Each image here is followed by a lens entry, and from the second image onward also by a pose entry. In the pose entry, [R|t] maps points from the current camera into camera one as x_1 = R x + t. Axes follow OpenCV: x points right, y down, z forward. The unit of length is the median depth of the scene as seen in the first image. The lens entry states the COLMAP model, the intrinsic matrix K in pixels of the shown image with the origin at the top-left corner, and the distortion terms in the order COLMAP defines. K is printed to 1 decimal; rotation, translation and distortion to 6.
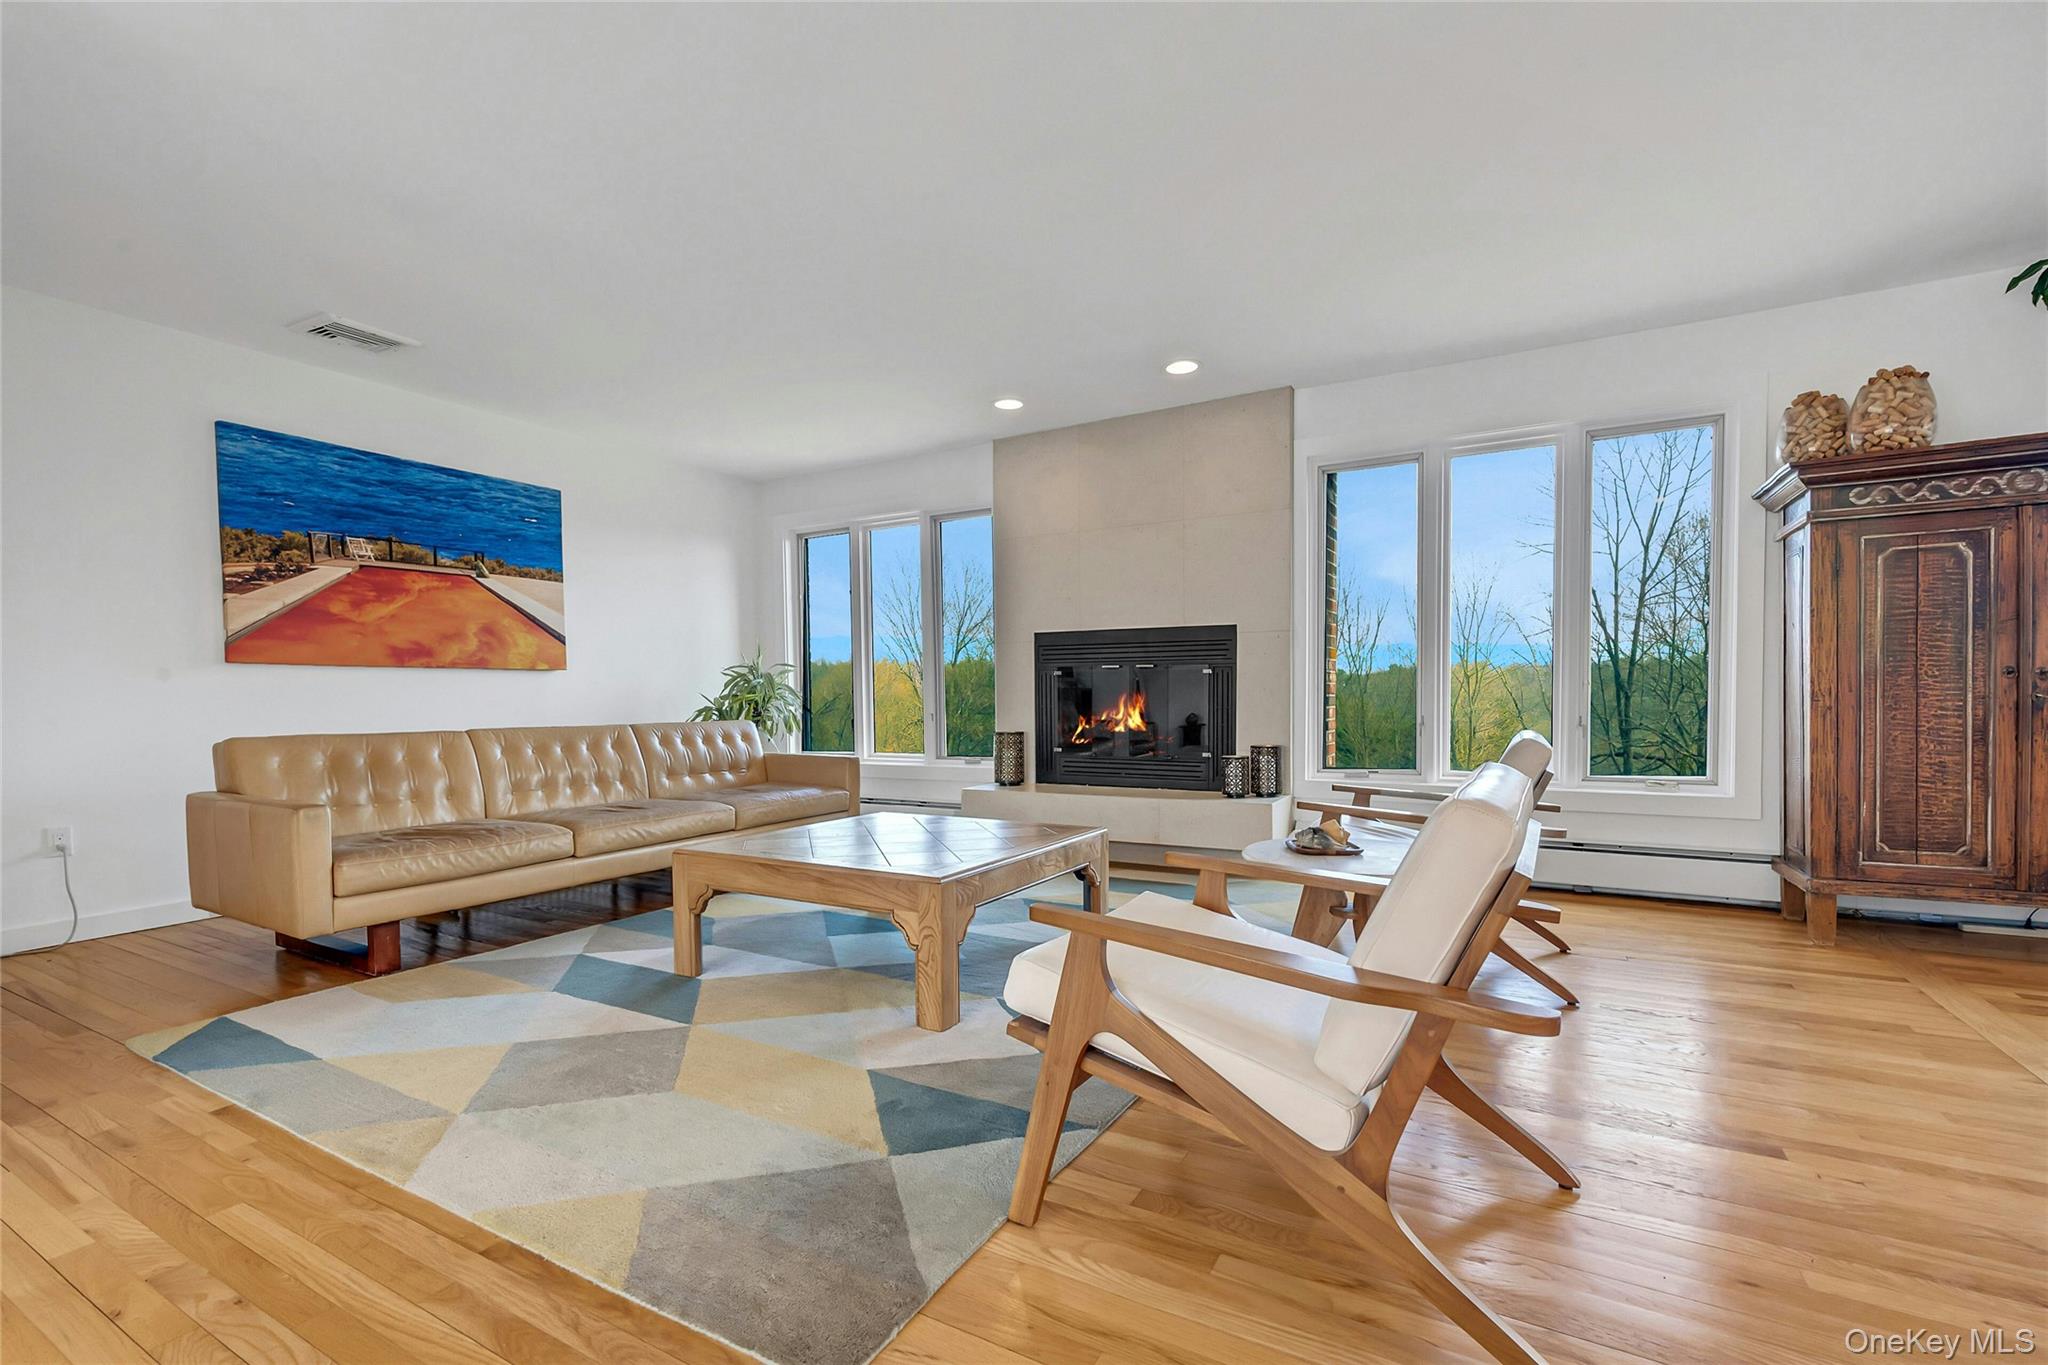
lens RADIAL K [[883.4, 0, 1027.3], [0, 883.4, 728.7], [0, 0, 1]] dist [-0.002079, -0.000035]
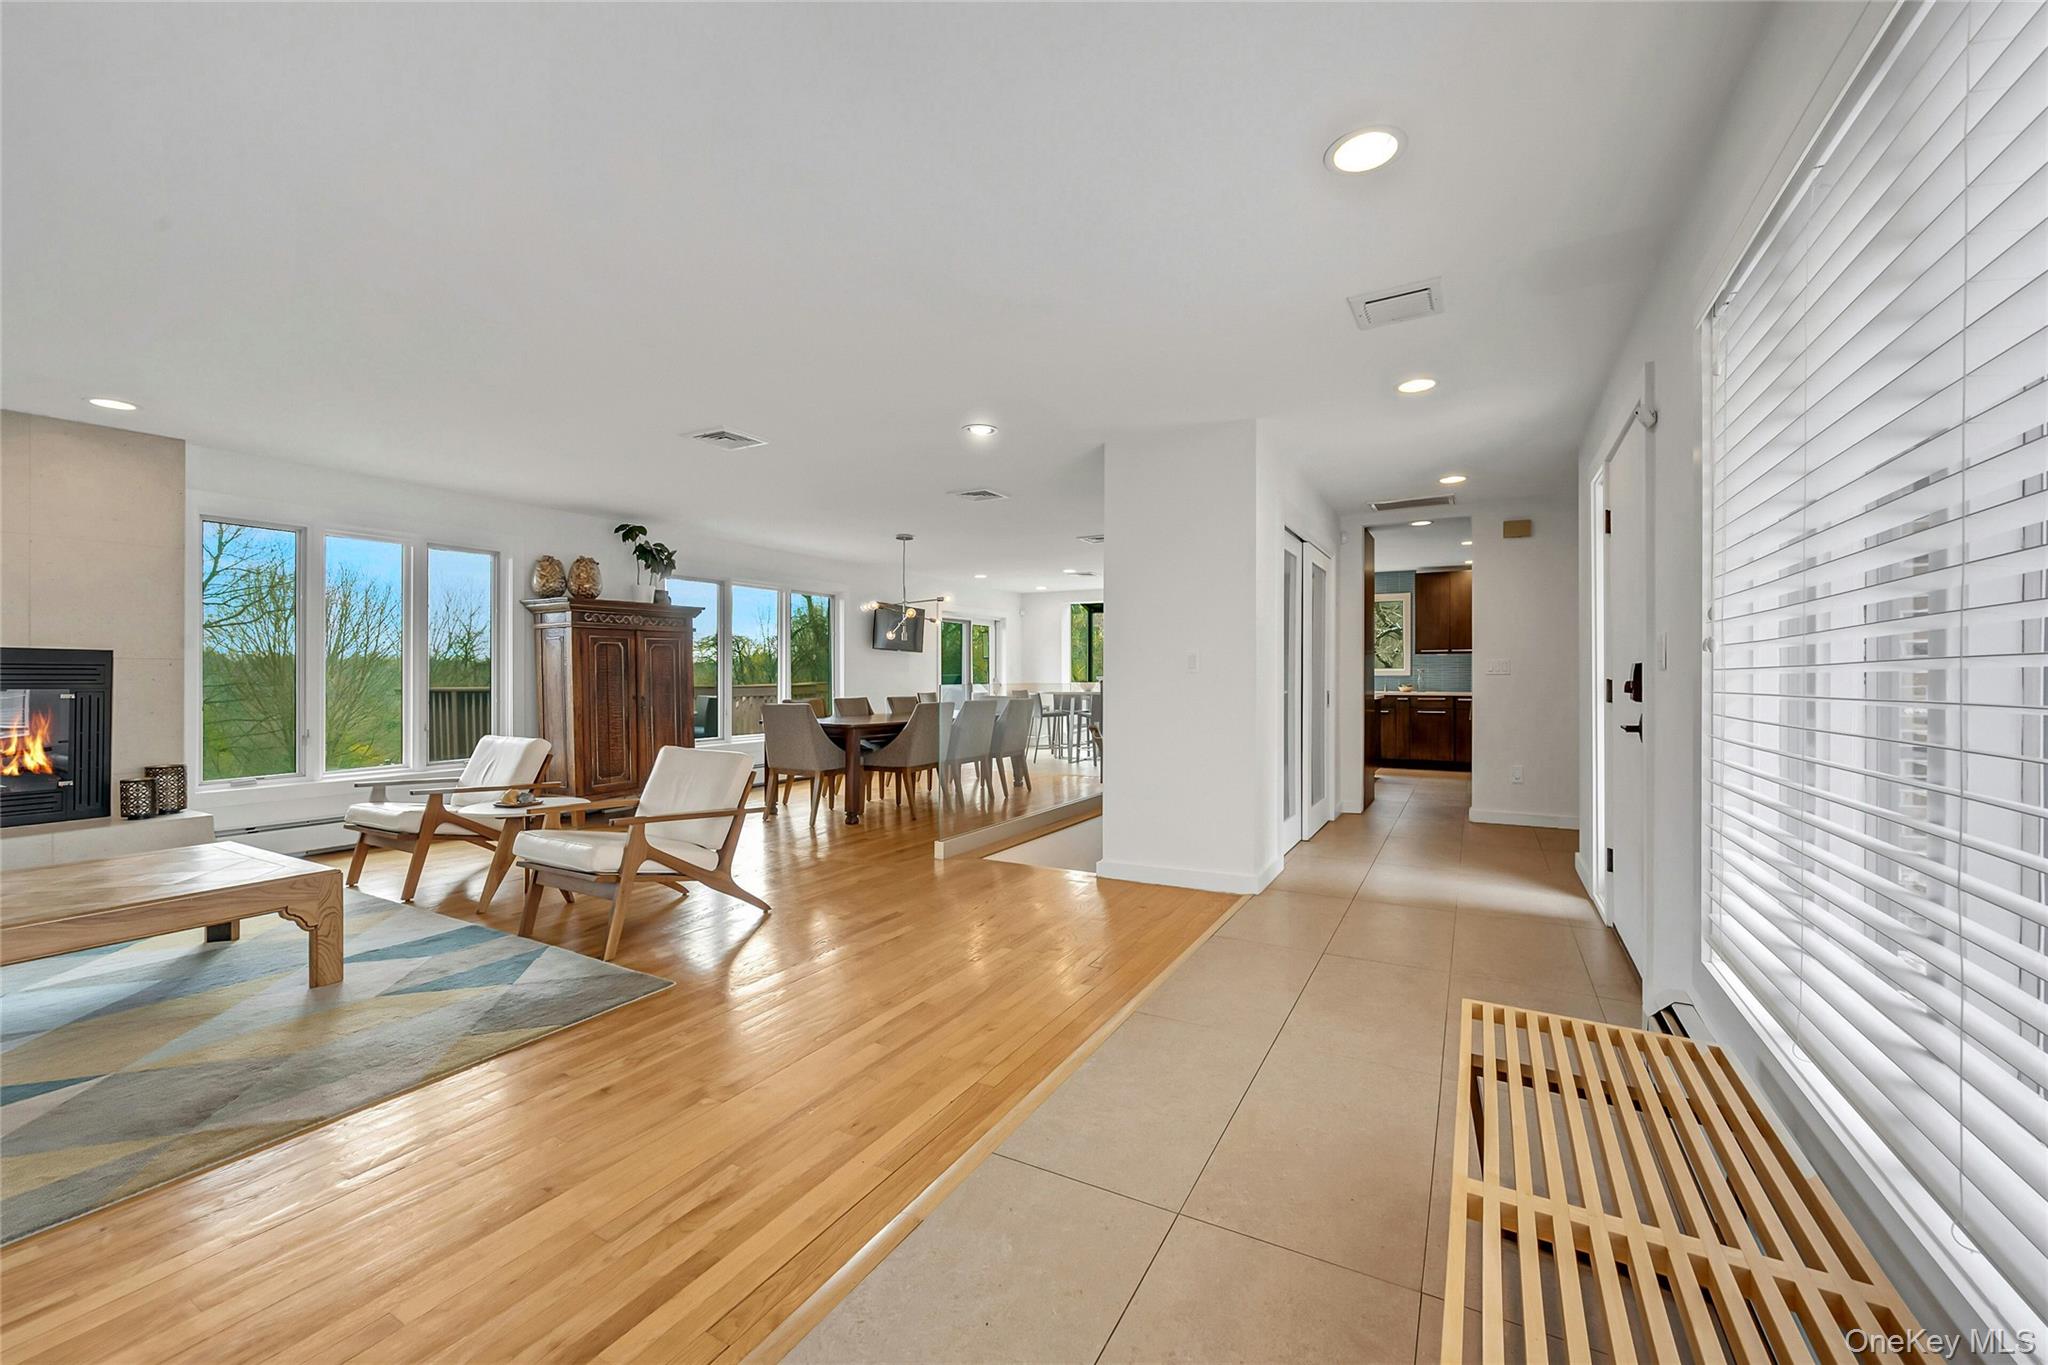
lens RADIAL K [[807.8, 0, 1023.5], [0, 807.8, 678.9], [0, 0, 1]] dist [0.000410, 0.000021]
pose [[0.004244, 0.000408, 0.999991, -0.932351], [0.034520, 0.999404, -0.000554, -0.065525], [-0.999395, 0.034522, 0.004227, -0.069415]]
